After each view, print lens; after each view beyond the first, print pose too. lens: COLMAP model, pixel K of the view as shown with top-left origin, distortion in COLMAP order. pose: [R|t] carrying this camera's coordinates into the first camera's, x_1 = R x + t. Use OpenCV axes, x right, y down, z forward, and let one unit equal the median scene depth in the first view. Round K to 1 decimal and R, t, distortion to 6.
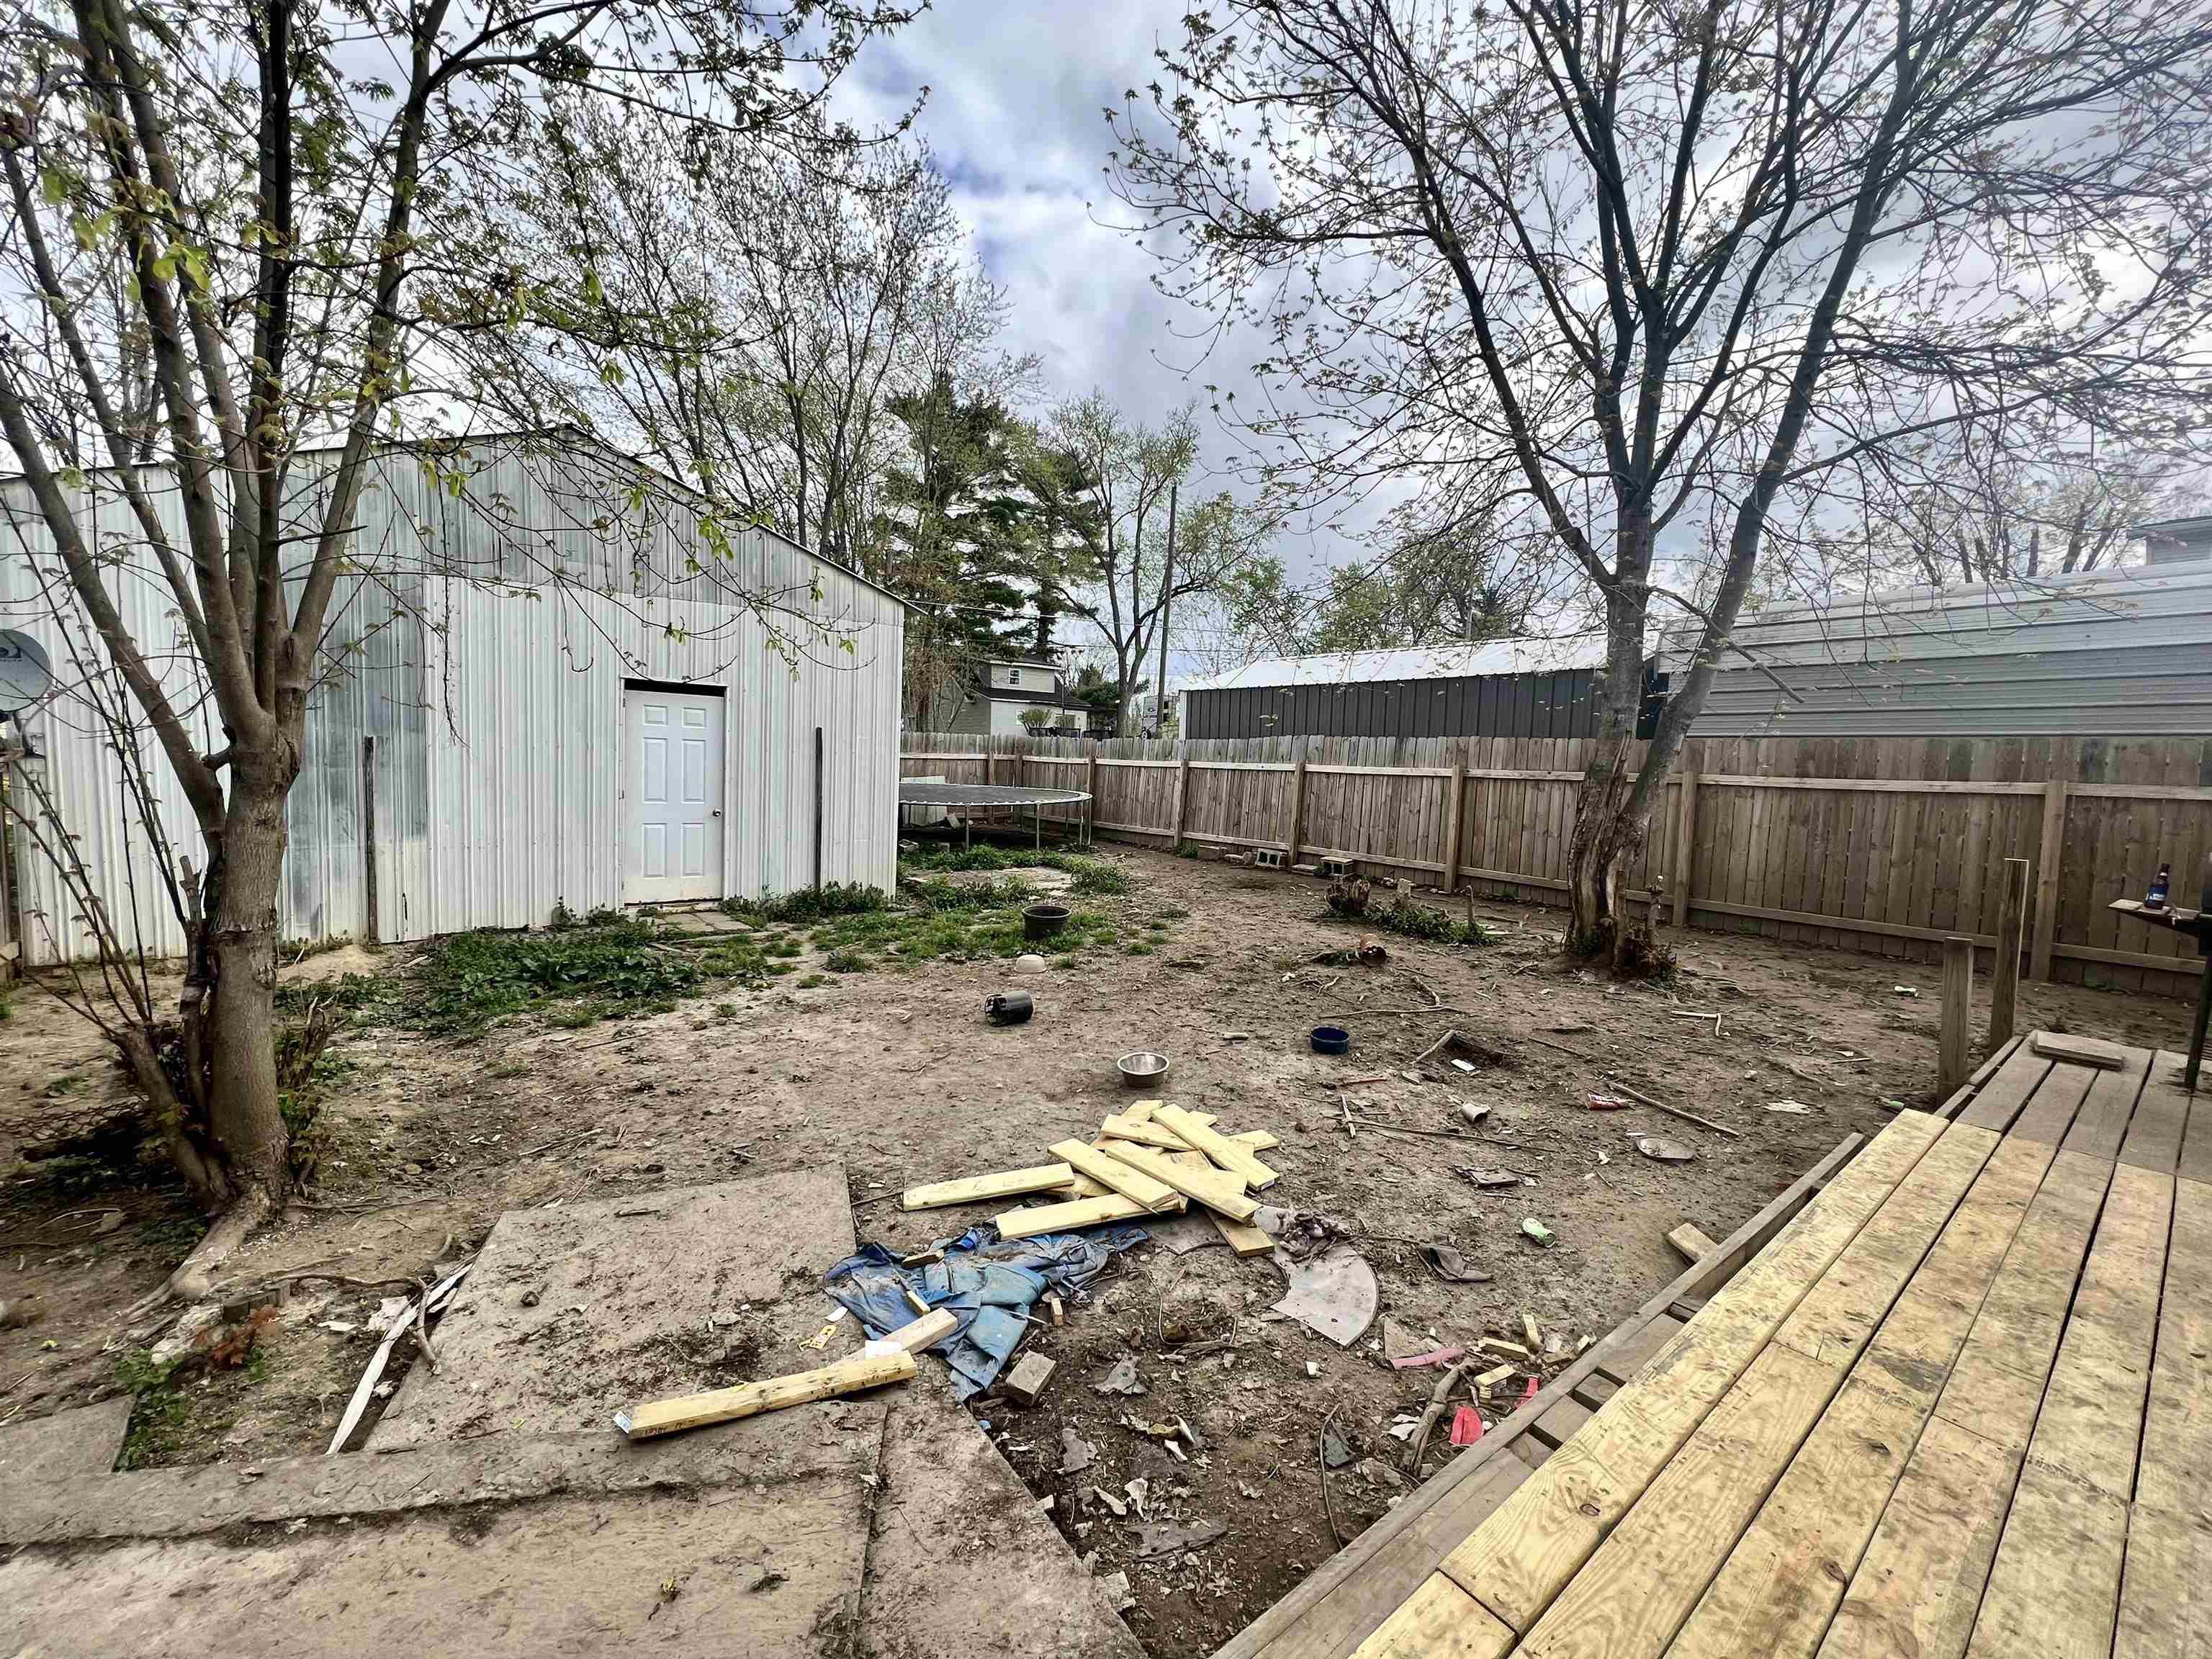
lens RADIAL K [[886.8, 0, 1103.4], [0, 886.8, 826.0], [0, 0, 1]] dist [0.000062, -0.000257]
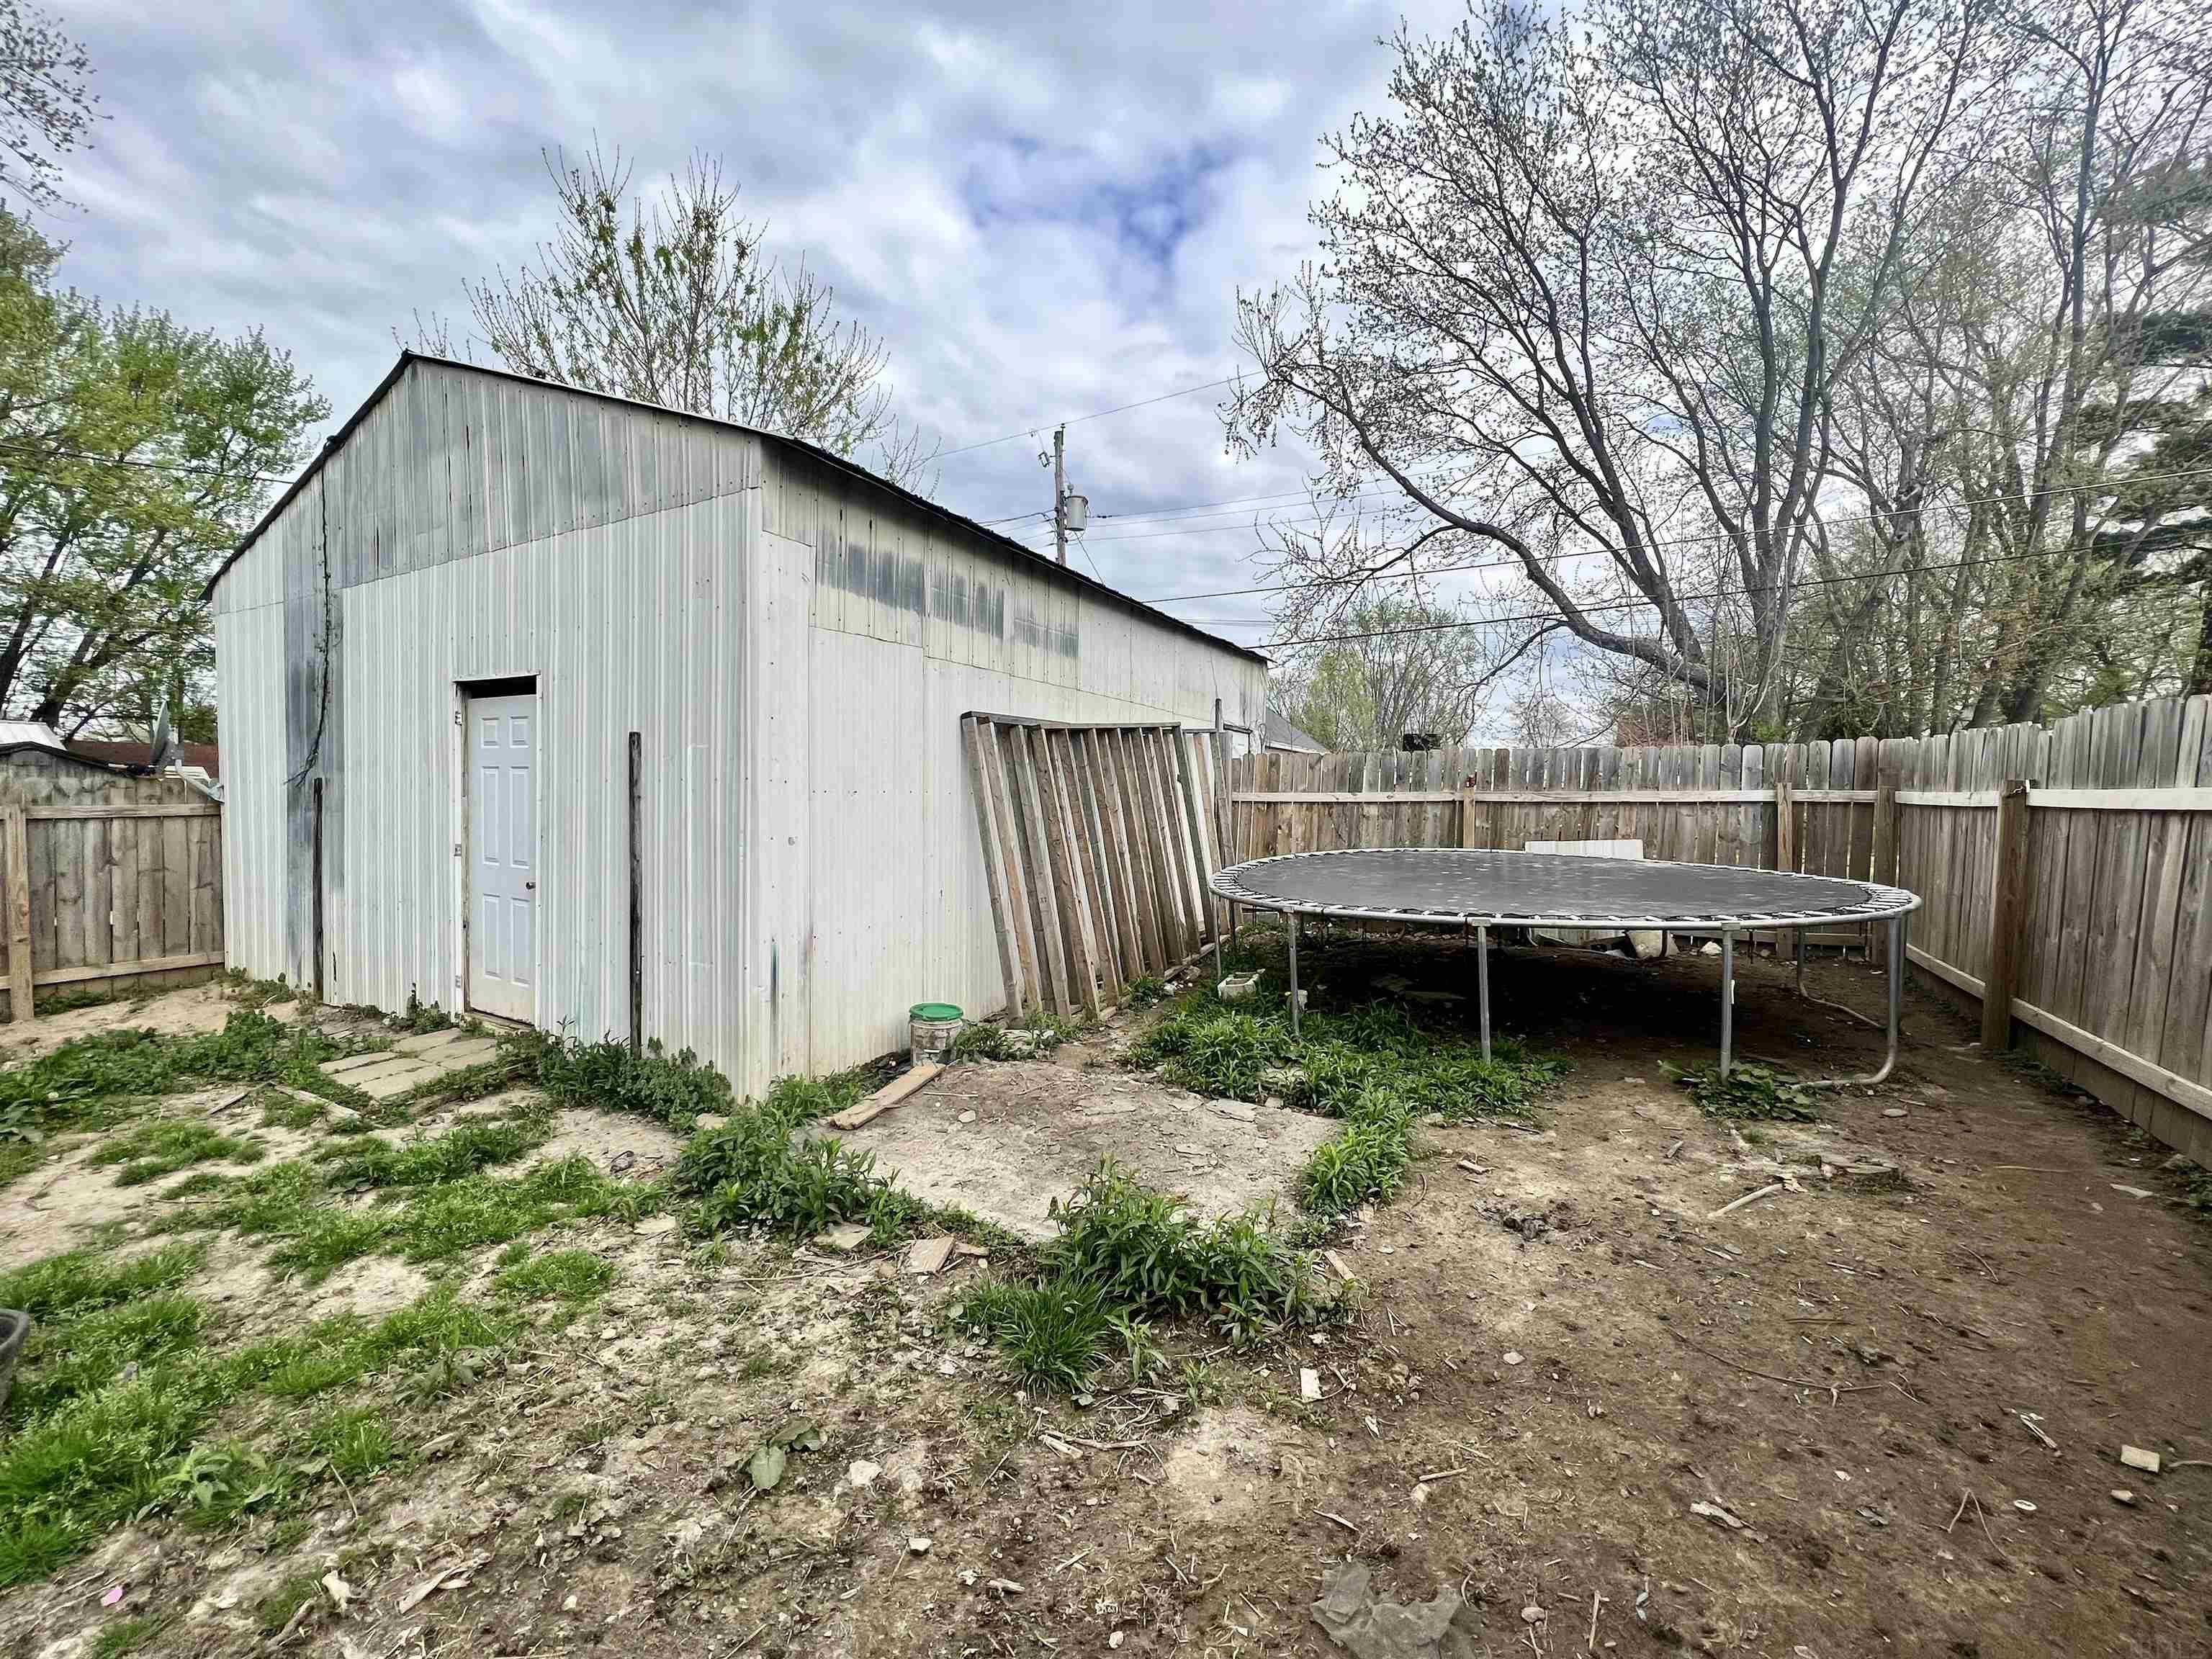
lens RADIAL K [[886.8, 0, 1103.4], [0, 886.8, 826.0], [0, 0, 1]] dist [0.000062, -0.000257]
pose [[0.380656, 0.003069, -0.924712, 0.484642], [-0.067298, 0.997435, -0.024393, -0.118103], [0.922265, 0.071517, 0.379886, 2.000435]]
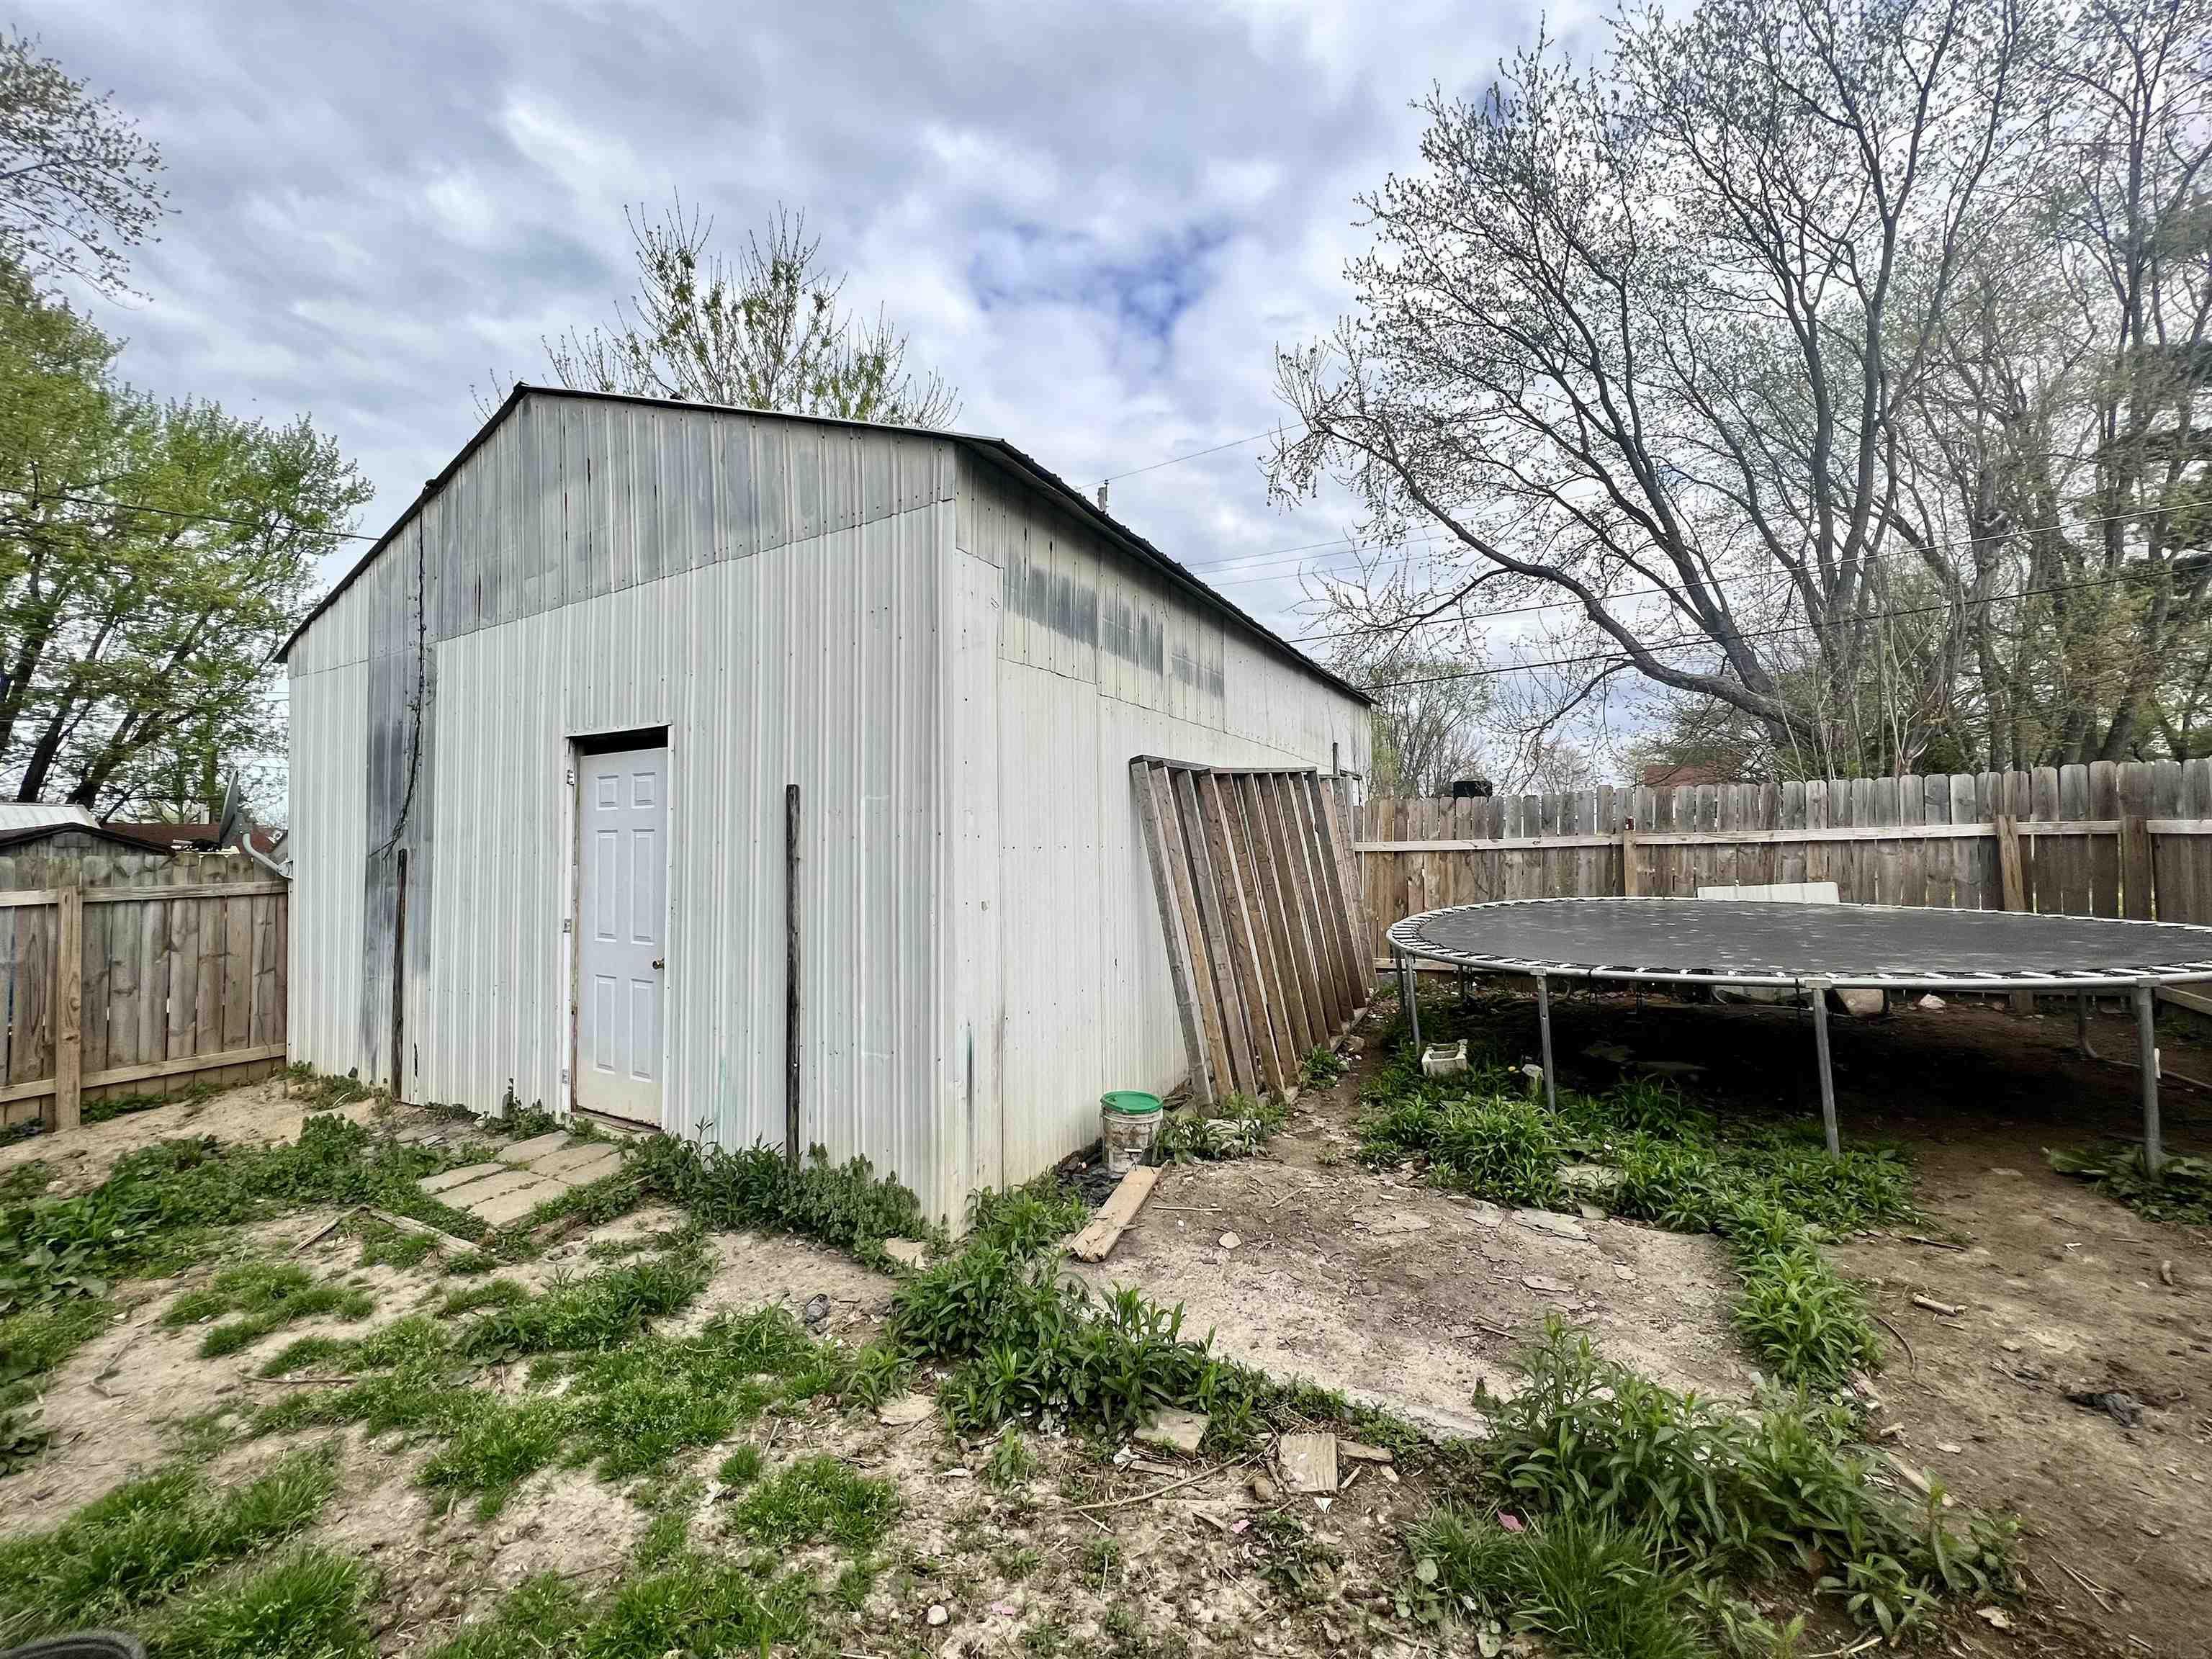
lens RADIAL K [[886.8, 0, 1103.4], [0, 886.8, 826.0], [0, 0, 1]] dist [0.000062, -0.000257]
pose [[0.369174, -0.067229, -0.926926, 0.280818], [-0.043090, 0.995069, -0.089333, -0.108026], [0.928361, 0.072921, 0.364456, 1.858670]]
